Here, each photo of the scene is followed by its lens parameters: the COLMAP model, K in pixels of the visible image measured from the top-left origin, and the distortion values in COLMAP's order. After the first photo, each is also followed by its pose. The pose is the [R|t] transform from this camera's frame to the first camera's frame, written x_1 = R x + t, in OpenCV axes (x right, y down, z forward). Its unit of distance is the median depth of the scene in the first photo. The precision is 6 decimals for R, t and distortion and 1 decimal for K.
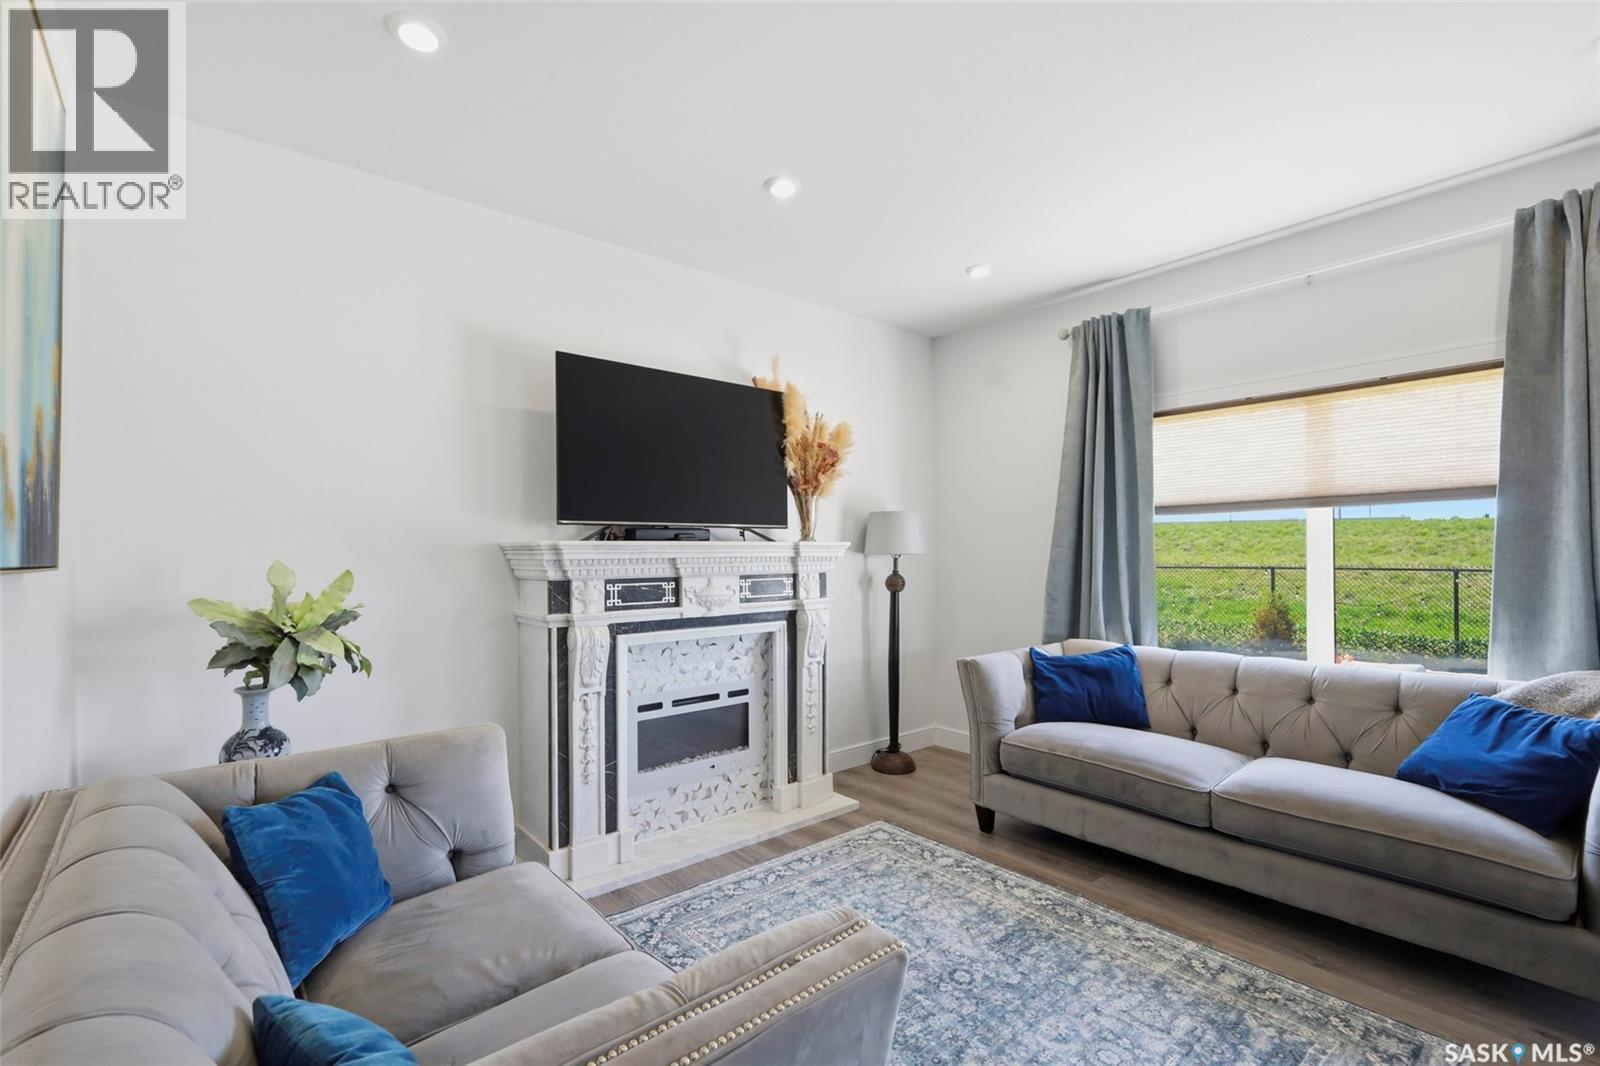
lens RADIAL K [[712.7, 0, 791.6], [0, 712.7, 556.5], [0, 0, 1]] dist [0.003953, 0.000396]
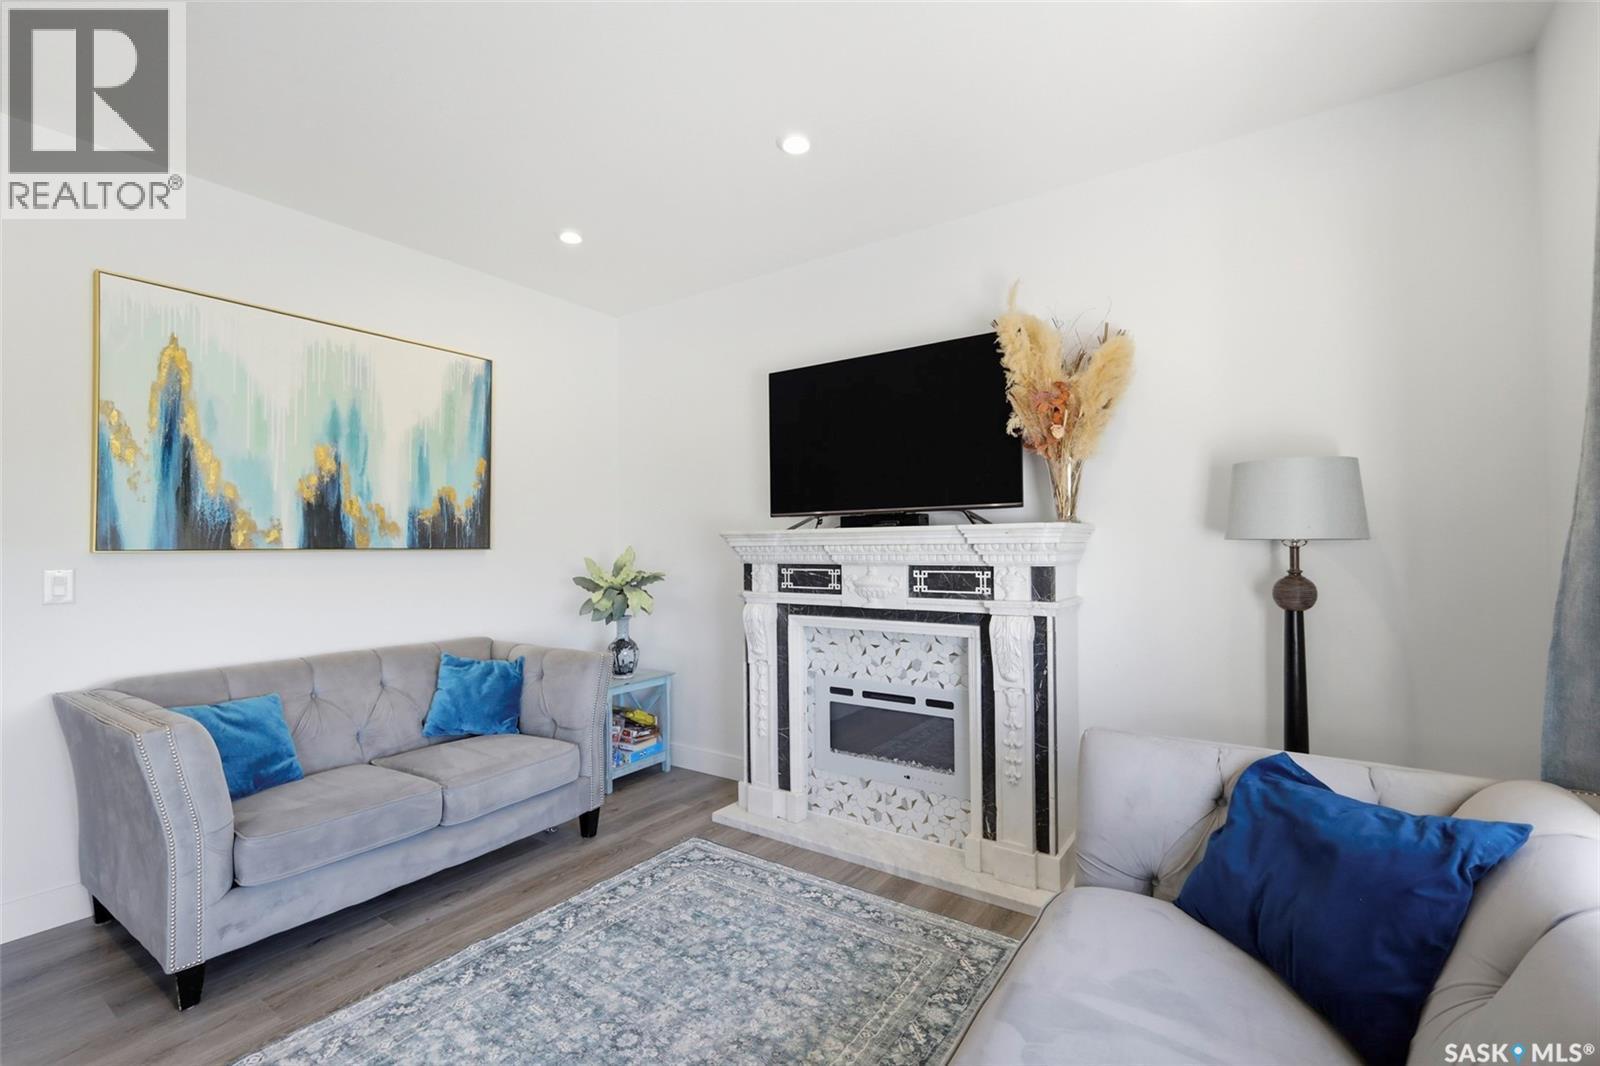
lens RADIAL K [[712.7, 0, 799.8], [0, 712.7, 534.8], [0, 0, 1]] dist [0.003953, 0.000396]
pose [[0.254350, -0.006769, -0.967089, 0.783972], [0.003734, 0.999975, -0.006017, -0.006818], [0.967105, -0.002081, 0.254369, 0.687449]]
